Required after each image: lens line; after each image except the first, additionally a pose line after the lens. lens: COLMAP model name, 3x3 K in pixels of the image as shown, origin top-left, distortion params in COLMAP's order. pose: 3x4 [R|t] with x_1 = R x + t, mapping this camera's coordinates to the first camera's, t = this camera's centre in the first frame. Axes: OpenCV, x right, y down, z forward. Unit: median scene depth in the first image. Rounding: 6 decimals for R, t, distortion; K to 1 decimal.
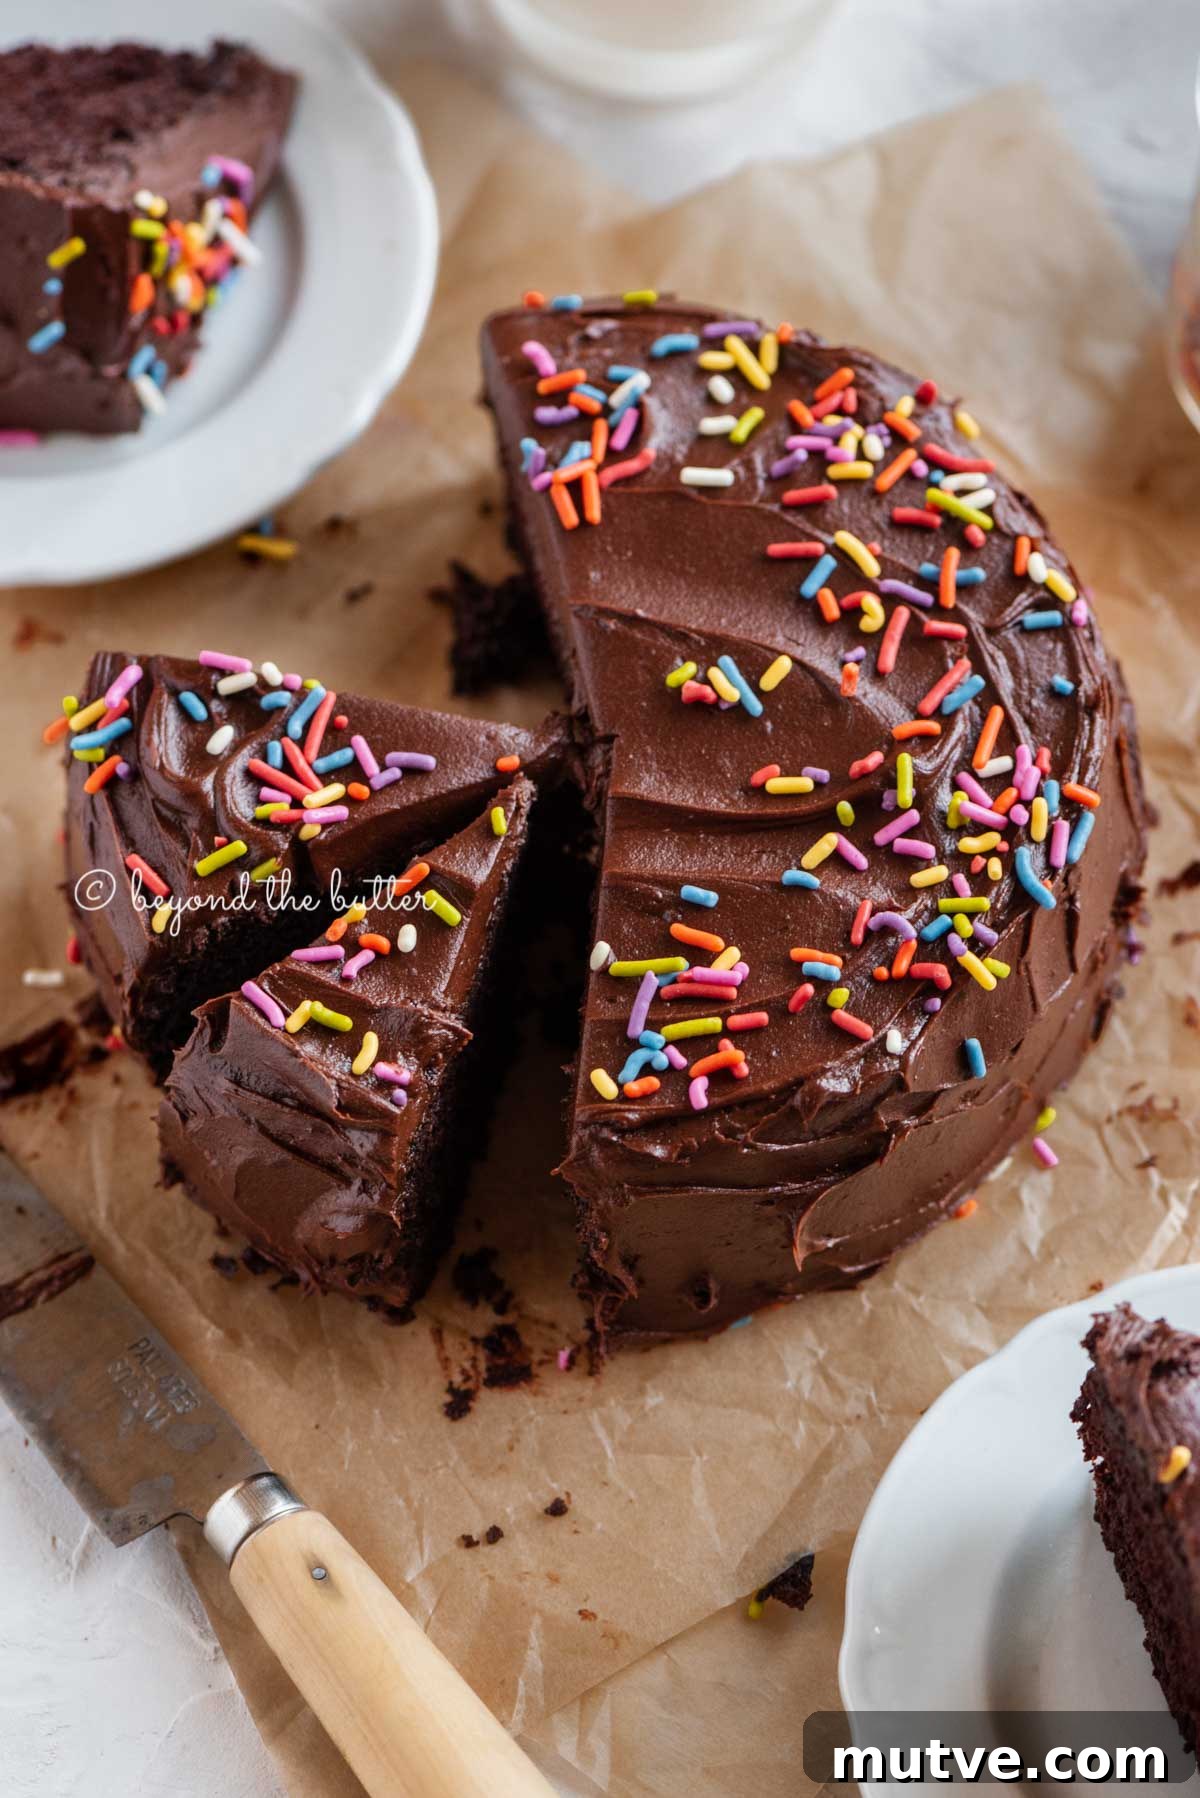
lens RADIAL K [[7563.4, 0, 600.0], [0, 7563.4, 899.0], [0, 0, 1]] dist [0.111644, -6.572304]
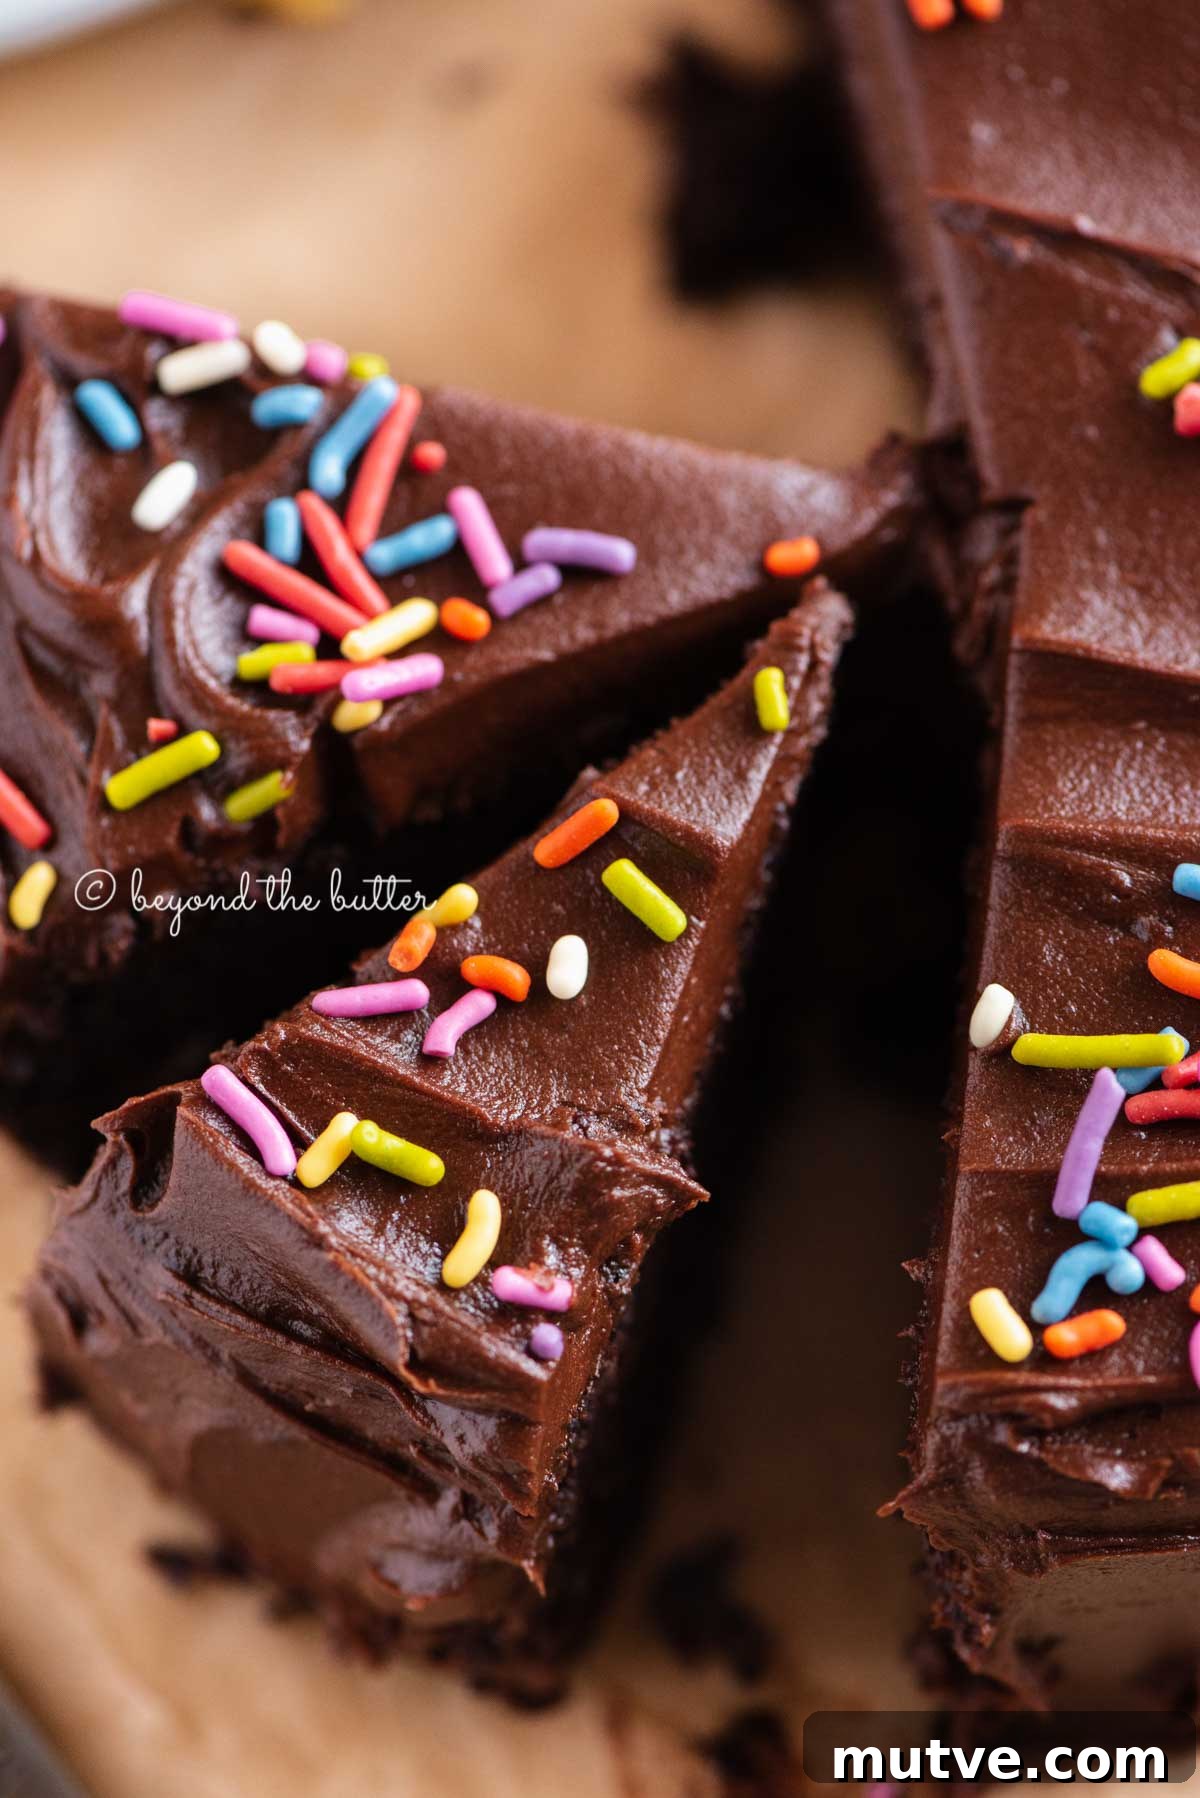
lens RADIAL K [[7563.4, 0, 600.0], [0, 7563.4, 899.0], [0, 0, 1]] dist [0.111644, -6.572304]
pose [[0.999777, 0.018209, -0.010727, -0.018608], [-0.016369, 0.988256, 0.151927, -0.067485], [0.013367, -0.151717, 0.988334, 0.547574]]
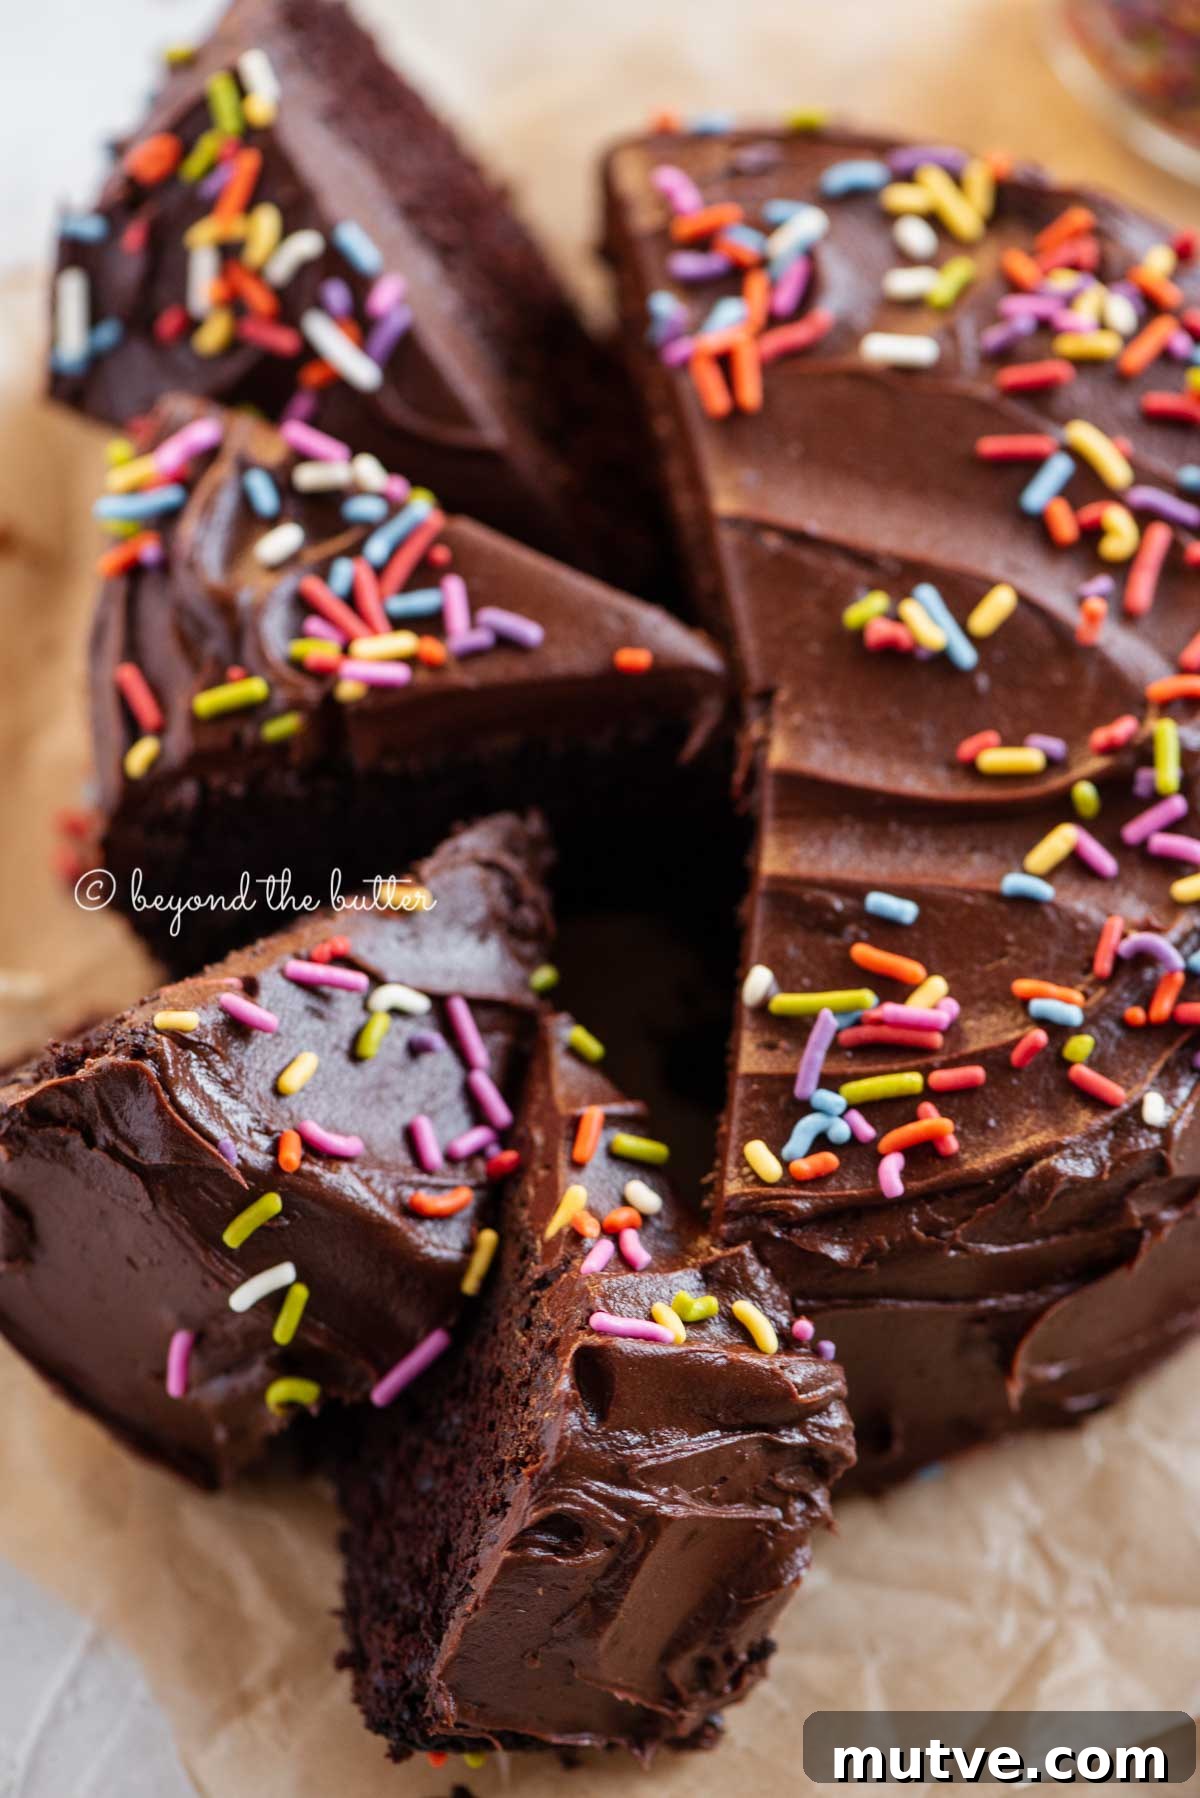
lens RADIAL K [[7303.0, 0, 600.0], [0, 7303.0, 899.0], [0, 0, 1]] dist [-0.283716, -6.216474]
pose [[0.999830, 0.015619, 0.009843, -0.022323], [-0.015643, 0.999875, 0.002305, -0.002448], [-0.009806, -0.002458, 0.999949, 0.283104]]
